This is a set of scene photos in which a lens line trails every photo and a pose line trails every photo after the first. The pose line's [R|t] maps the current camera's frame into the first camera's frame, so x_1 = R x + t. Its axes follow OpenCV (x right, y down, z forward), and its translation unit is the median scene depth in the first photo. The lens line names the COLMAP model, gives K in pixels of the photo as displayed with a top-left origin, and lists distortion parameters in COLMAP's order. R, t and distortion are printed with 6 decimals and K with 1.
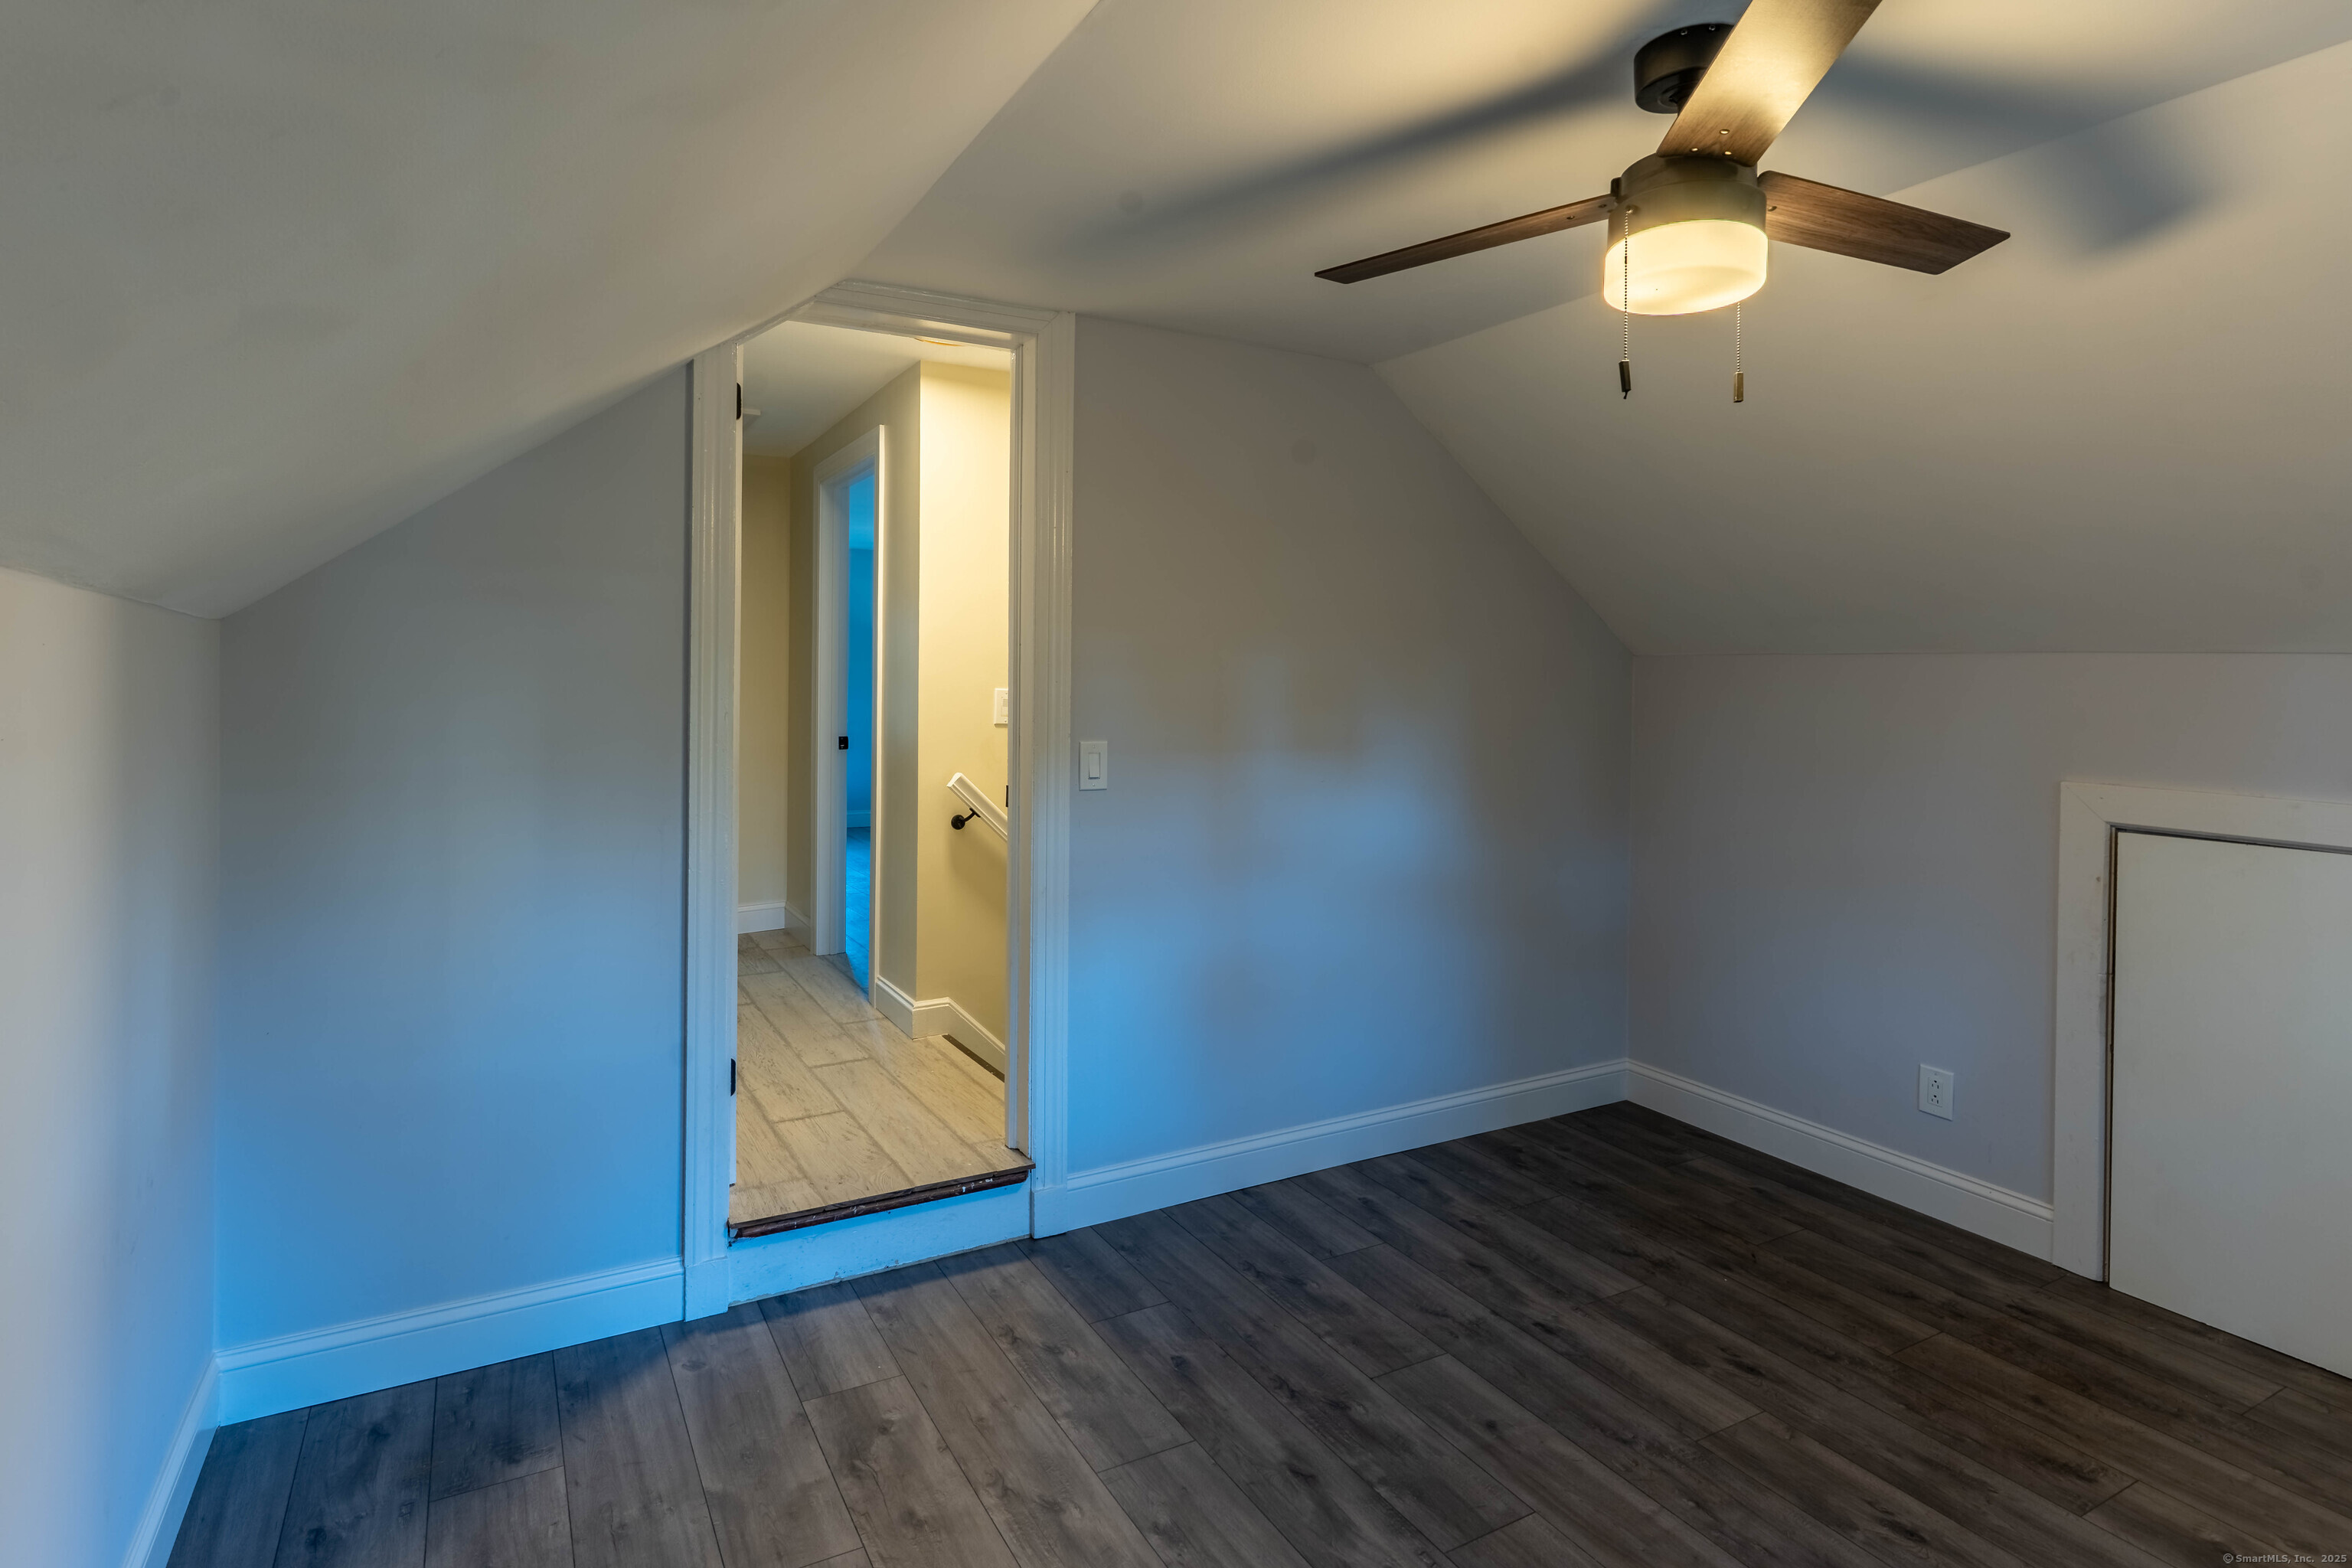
lens RADIAL K [[1172.5, 0, 1176.0], [0, 1172.5, 784.0], [0, 0, 1]] dist [0.001424, 0.000196]
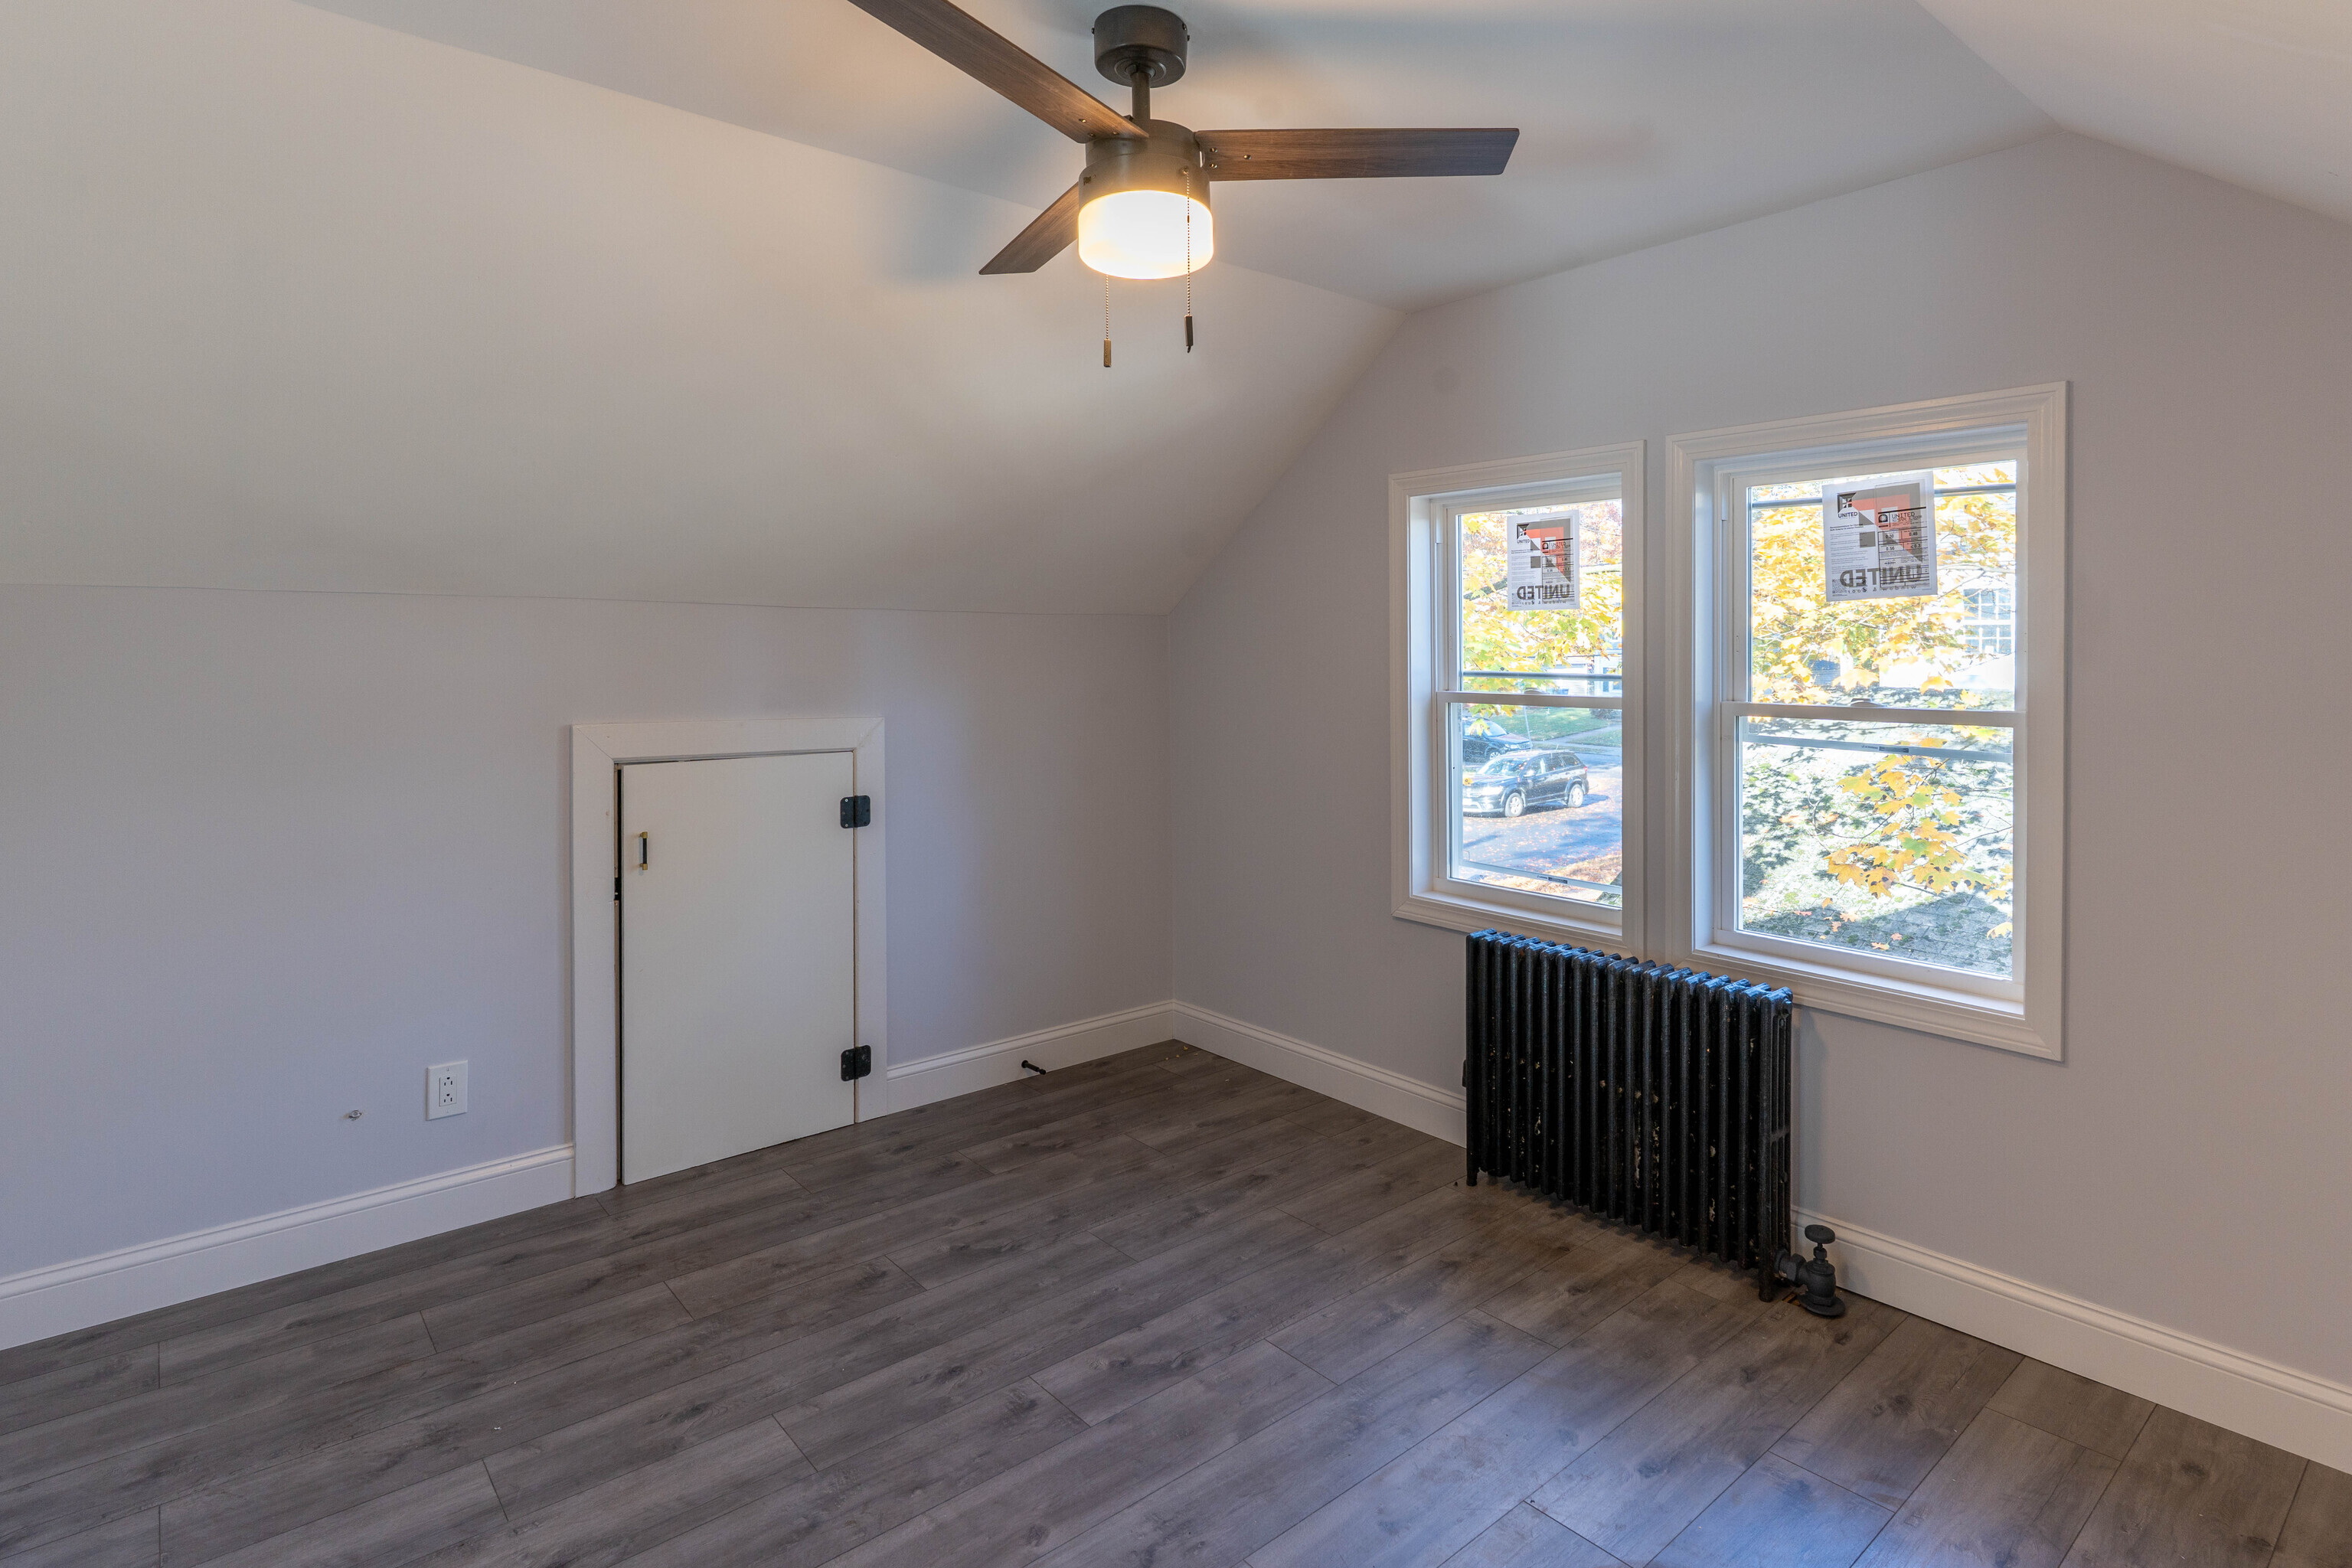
lens RADIAL K [[1304.8, 0, 1111.9], [0, 1304.8, 789.5], [0, 0, 1]] dist [0.002170, 0.000922]
pose [[-0.173975, -0.132362, 0.975814, -0.441552], [0.084857, 0.985225, 0.148767, -0.078179], [-0.981087, 0.108686, -0.160173, 0.759325]]
